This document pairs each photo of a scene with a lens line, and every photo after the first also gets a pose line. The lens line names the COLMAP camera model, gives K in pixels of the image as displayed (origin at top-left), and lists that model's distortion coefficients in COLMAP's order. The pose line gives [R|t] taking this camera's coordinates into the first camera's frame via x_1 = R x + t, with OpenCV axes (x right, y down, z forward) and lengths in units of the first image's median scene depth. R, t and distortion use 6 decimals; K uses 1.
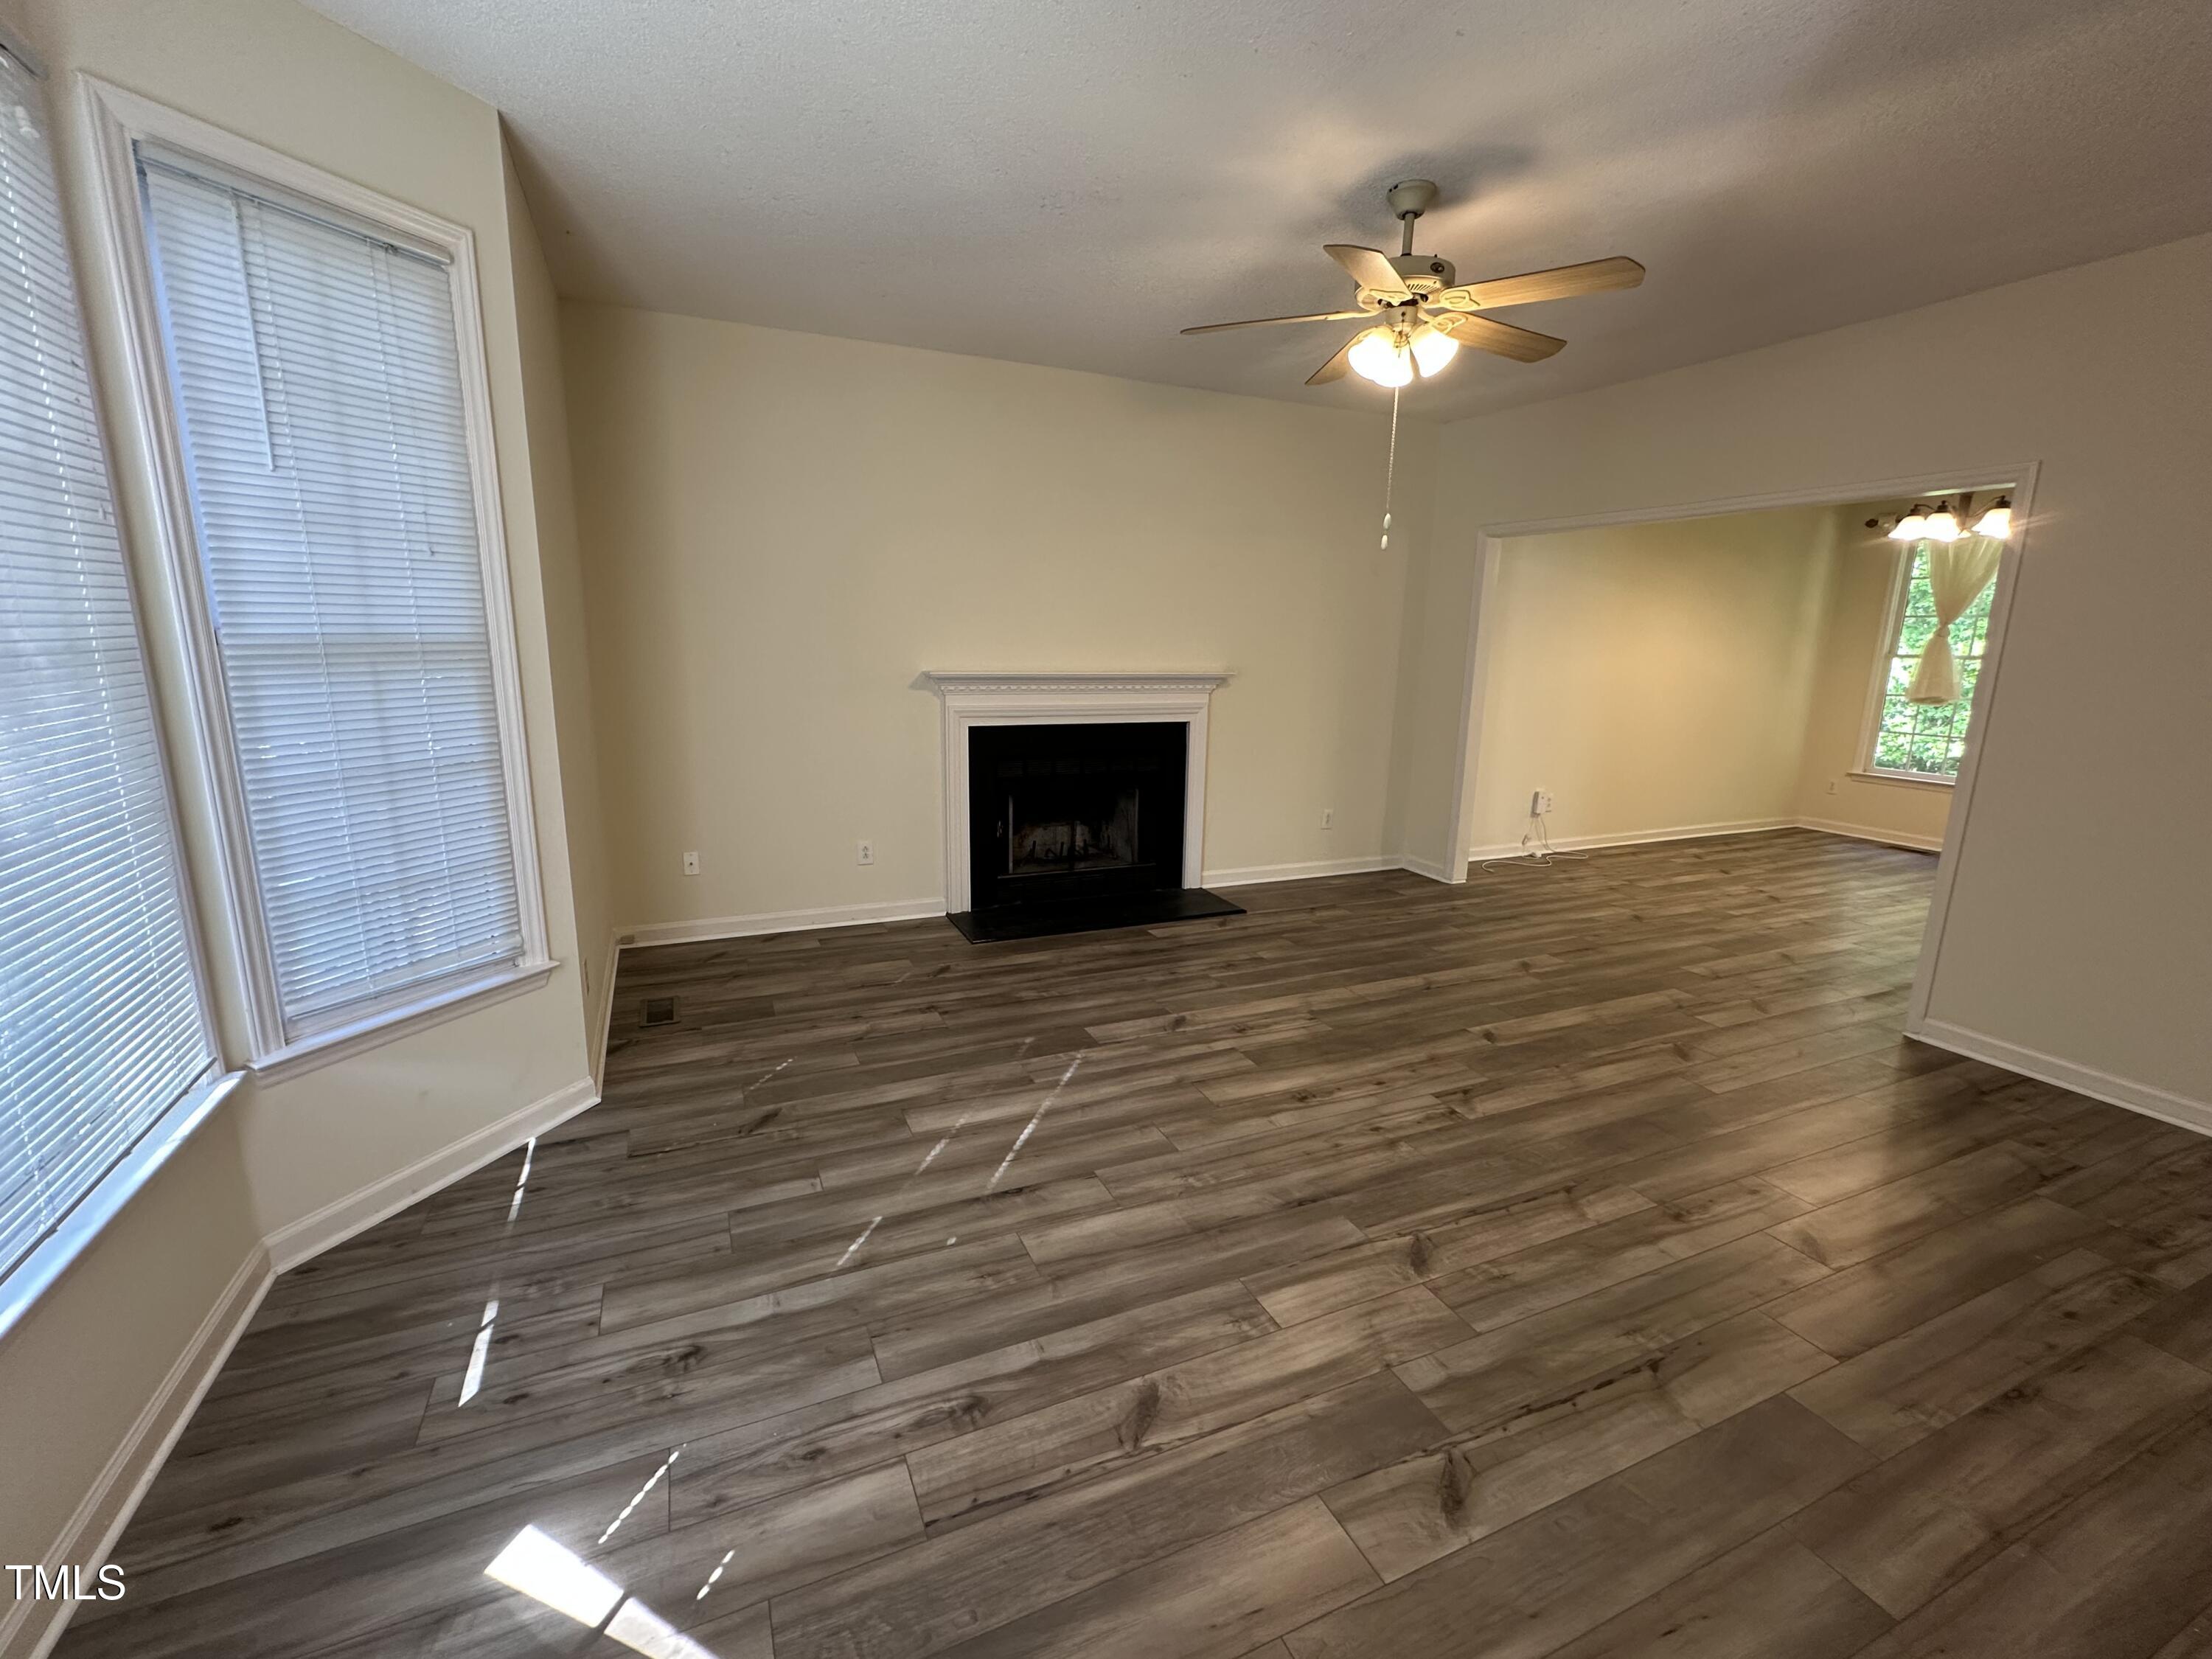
lens RADIAL K [[941.8, 0, 1099.9], [0, 941.8, 832.3], [0, 0, 1]] dist [-0.003823, 0.001654]
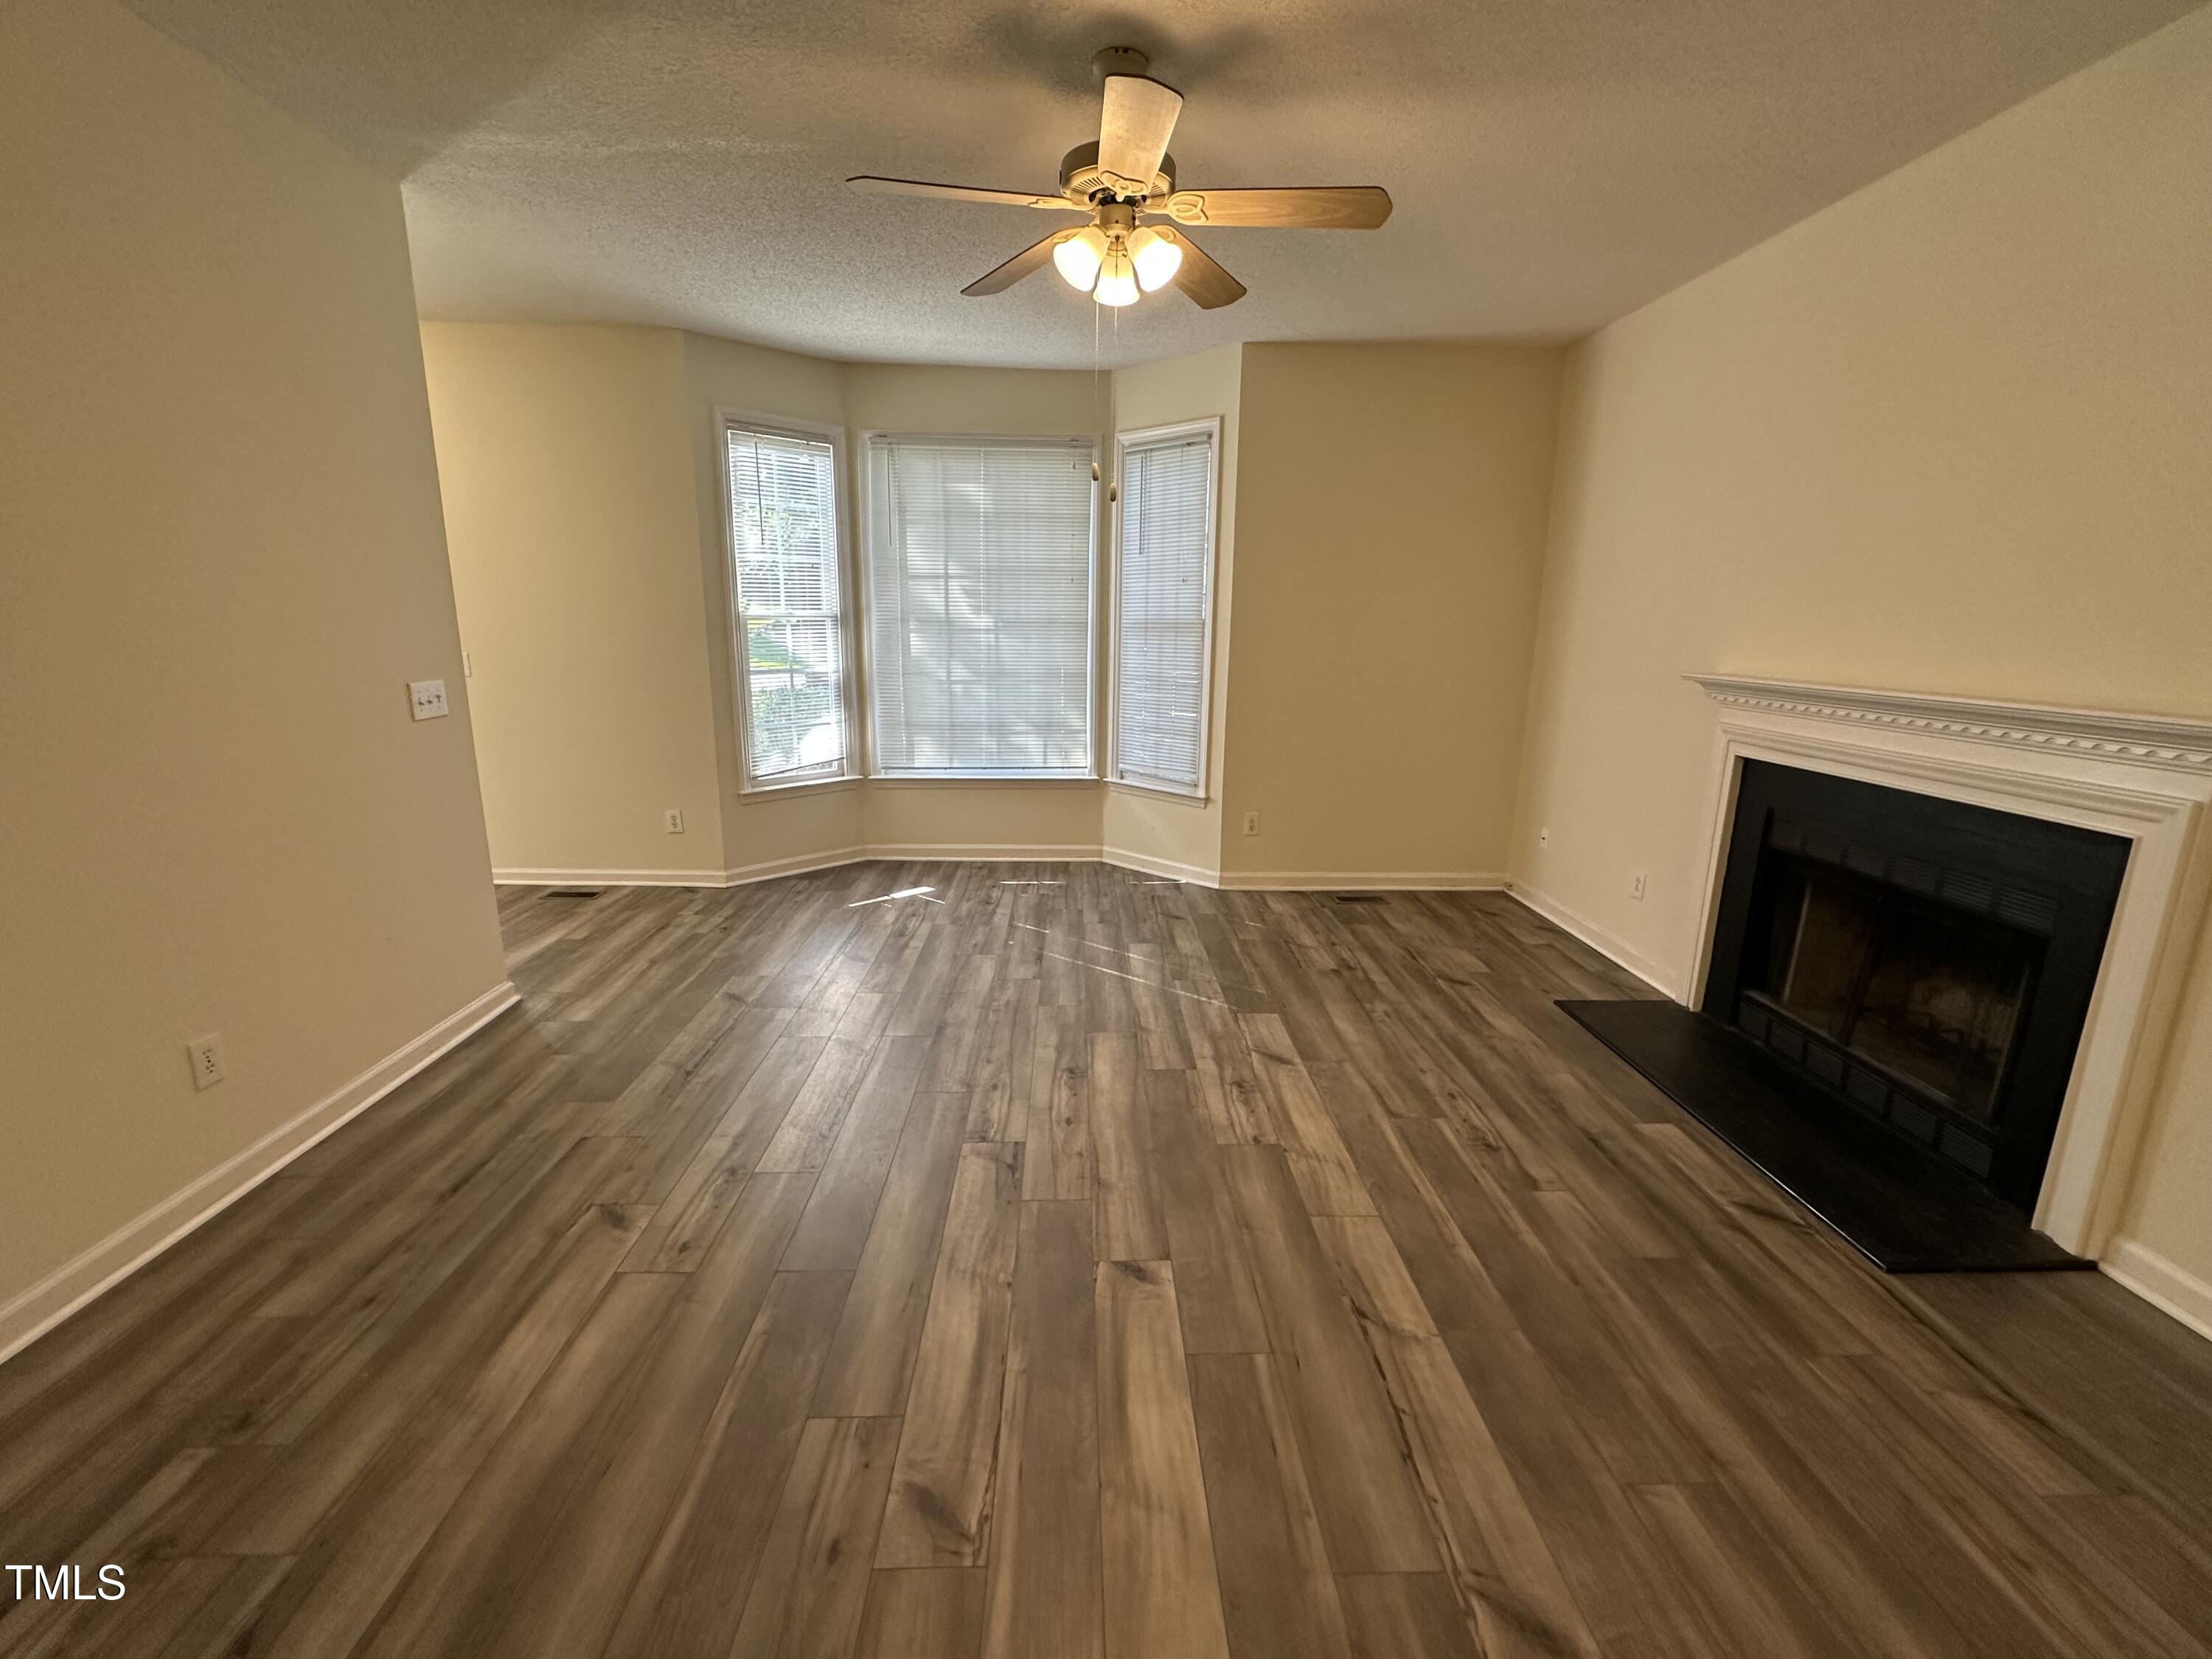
lens RADIAL K [[941.8, 0, 1102.5], [0, 941.8, 830.1], [0, 0, 1]] dist [-0.003823, 0.001654]
pose [[-0.377364, 0.181903, -0.908024, 0.915426], [-0.211284, 0.937746, 0.275665, -0.206301], [0.901641, 0.295877, -0.315438, 1.091560]]
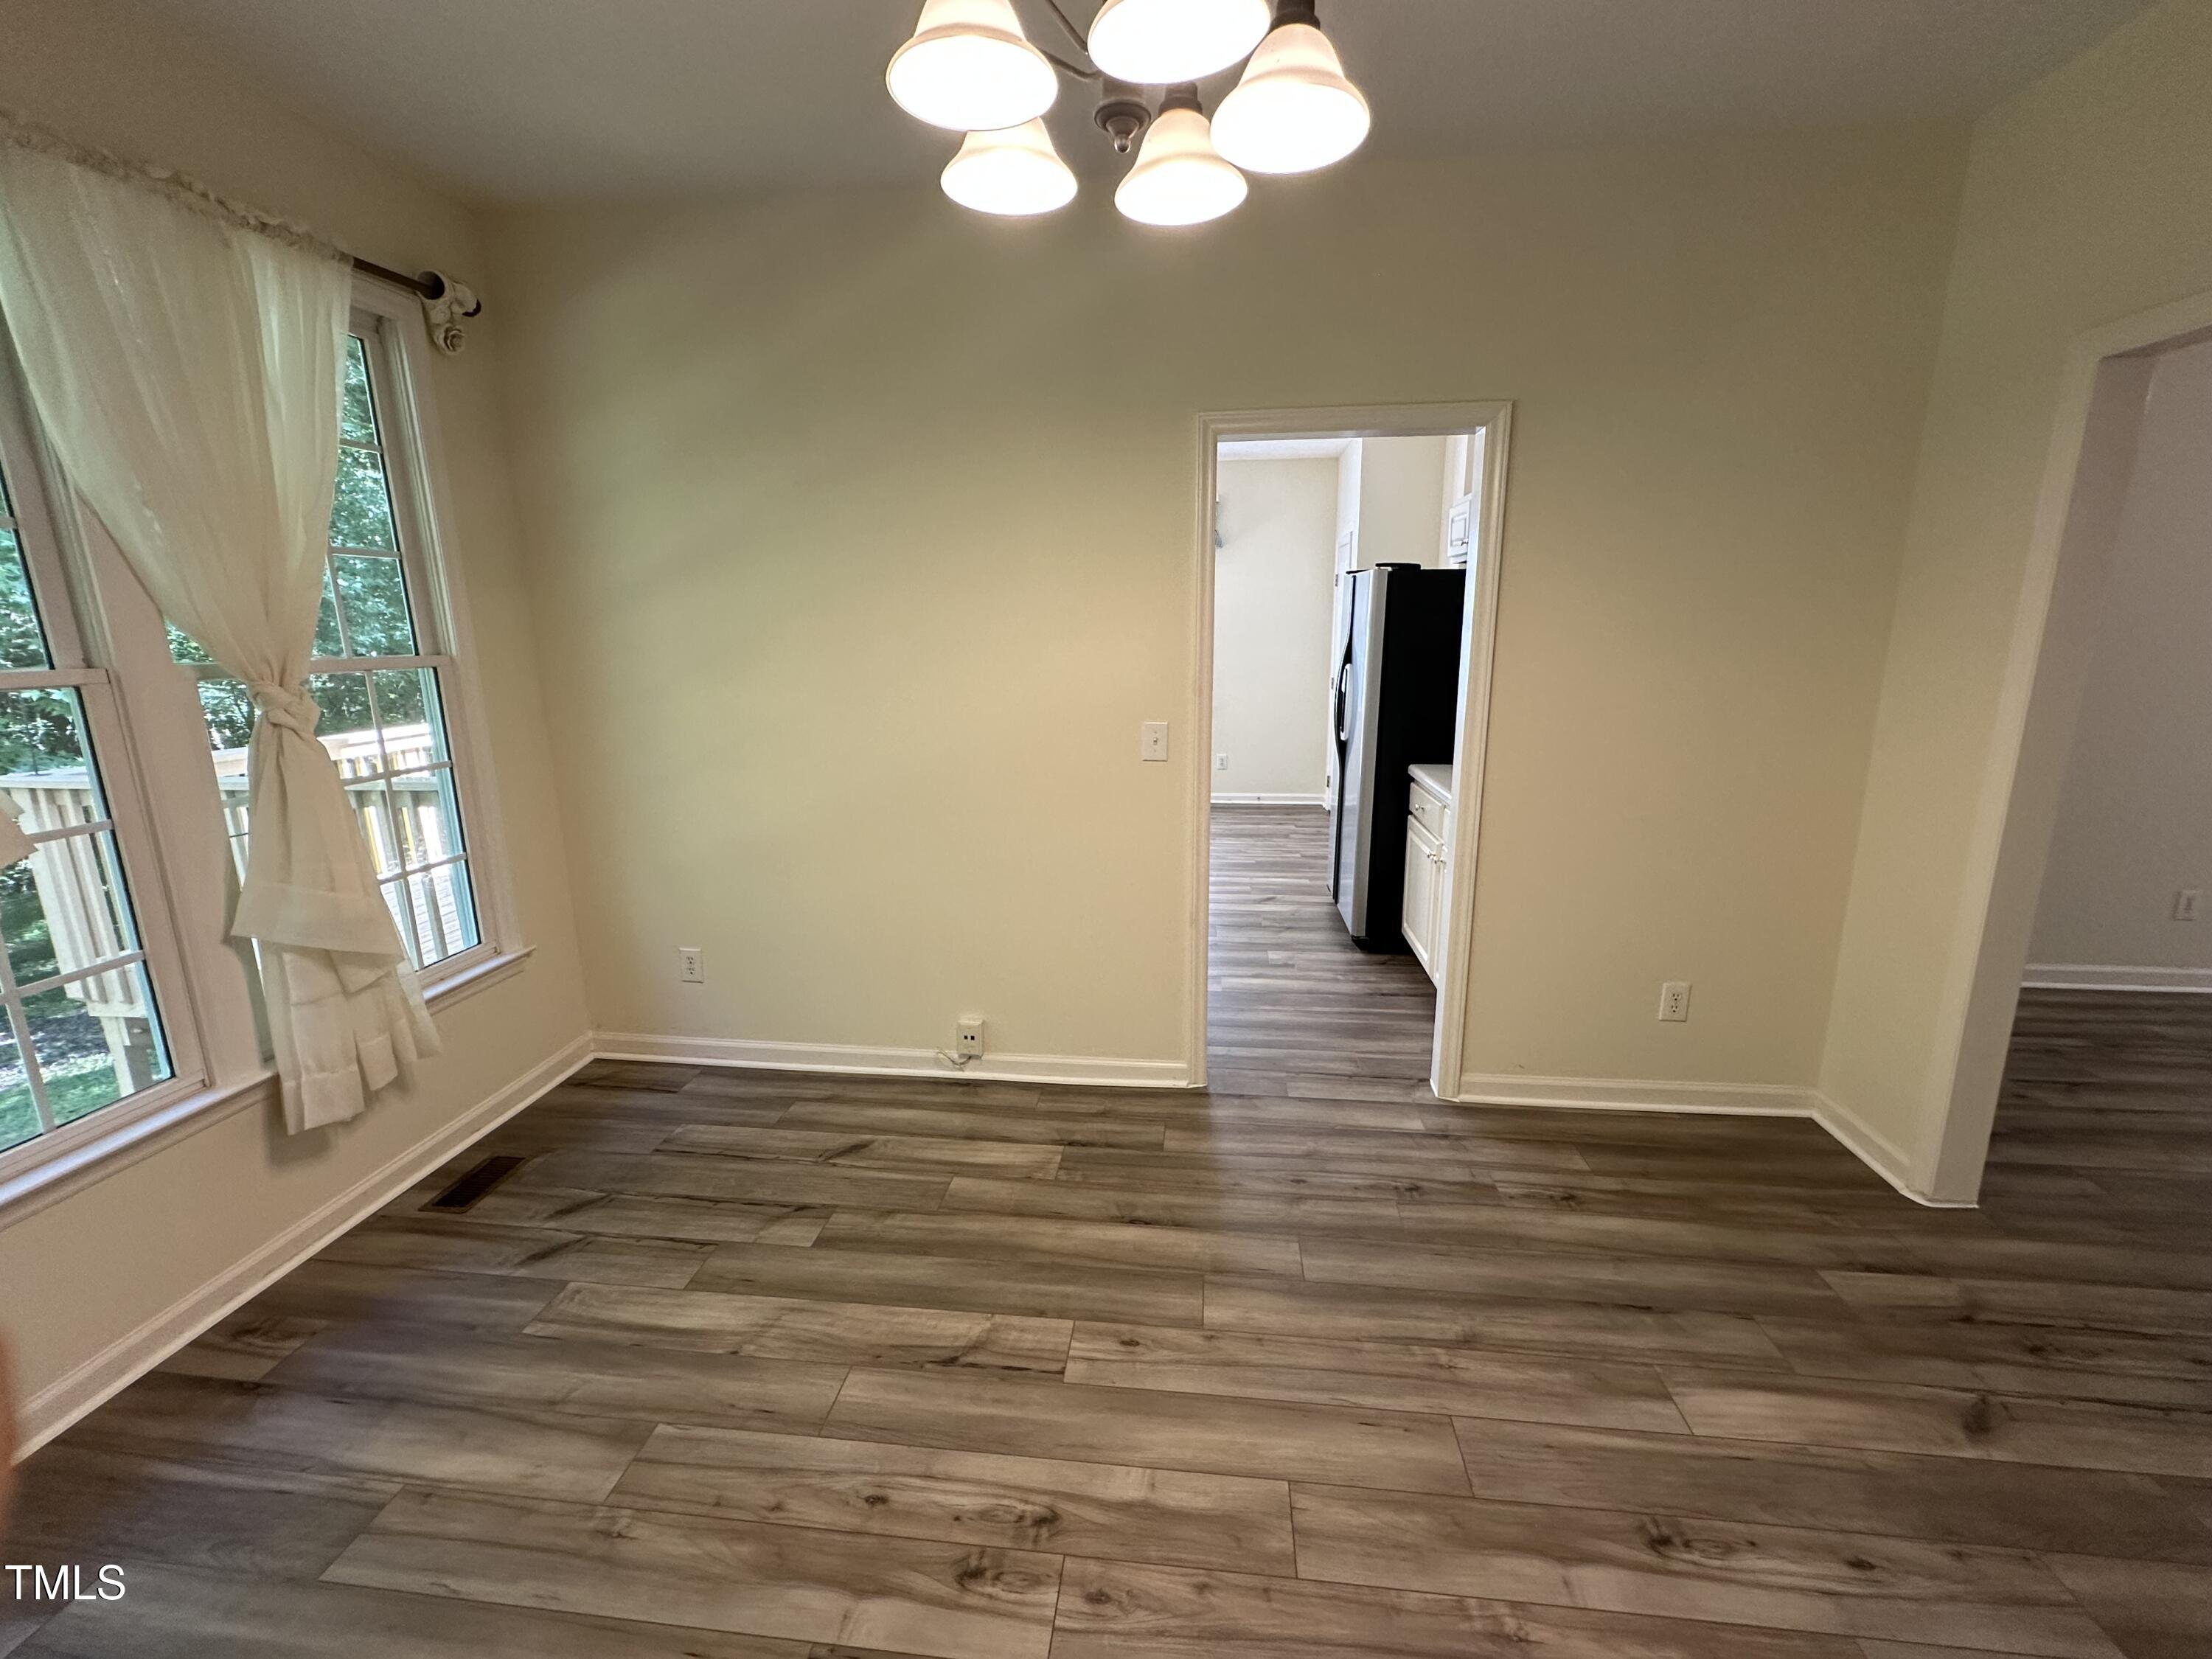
lens RADIAL K [[941.8, 0, 1104.9], [0, 941.8, 825.9], [0, 0, 1]] dist [-0.003823, 0.001654]
pose [[-0.861323, -0.116108, 0.494613, 1.131999], [0.098328, 0.917034, 0.386498, -0.365709], [-0.498452, 0.381534, -0.778445, 1.791430]]
